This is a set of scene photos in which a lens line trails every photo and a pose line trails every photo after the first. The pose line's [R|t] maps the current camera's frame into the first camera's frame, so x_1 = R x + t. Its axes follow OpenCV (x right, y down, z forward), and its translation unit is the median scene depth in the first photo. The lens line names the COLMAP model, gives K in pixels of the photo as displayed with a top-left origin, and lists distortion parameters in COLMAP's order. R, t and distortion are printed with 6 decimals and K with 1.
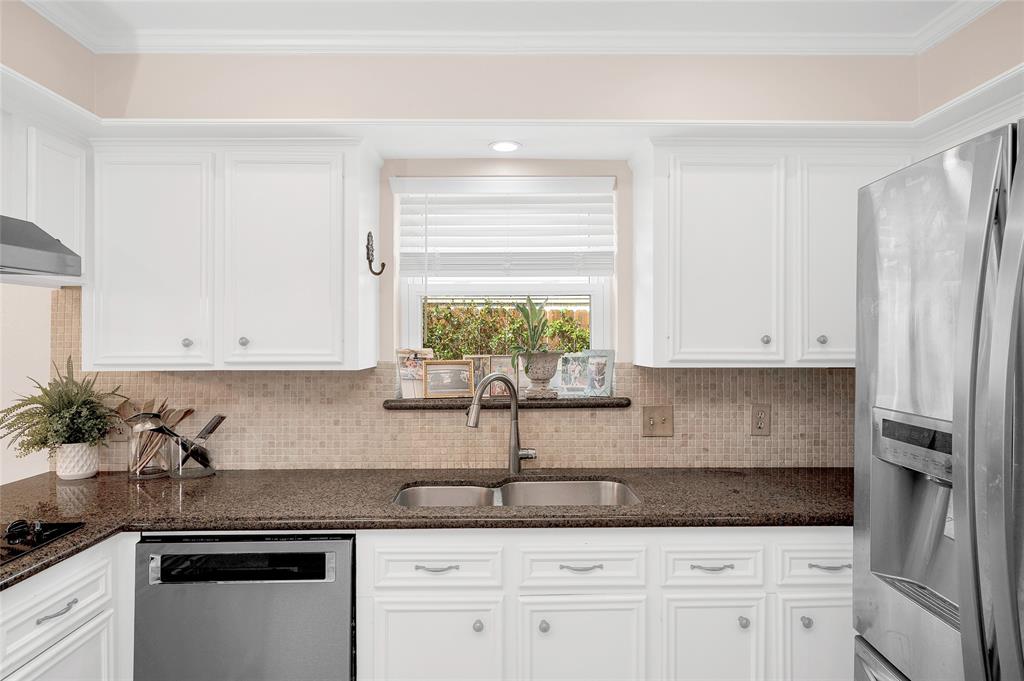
lens RADIAL K [[600.3, 0, 509.6], [0, 600.3, 336.1], [0, 0, 1]] dist [0.012585, -0.000189]
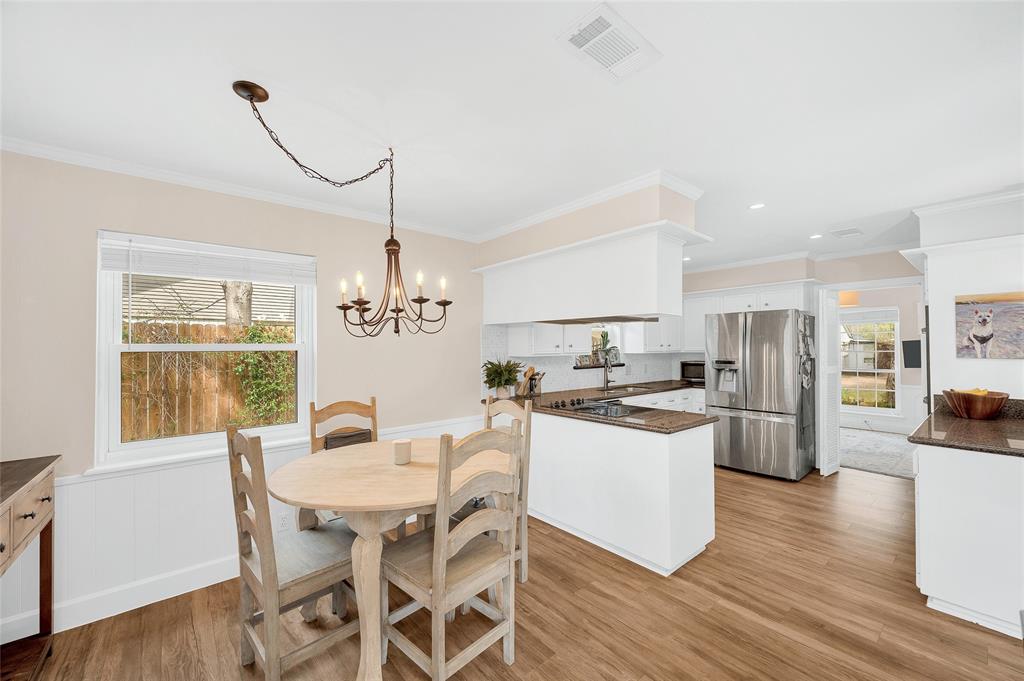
lens RADIAL K [[418.0, 0, 507.4], [0, 418.0, 341.1], [0, 0, 1]] dist [-0.010297, -0.000294]
pose [[0.778708, 0.007381, 0.627344, -1.741000], [-0.000703, 0.999940, -0.010893, 0.006054], [-0.627387, 0.008042, 0.778666, -0.386801]]
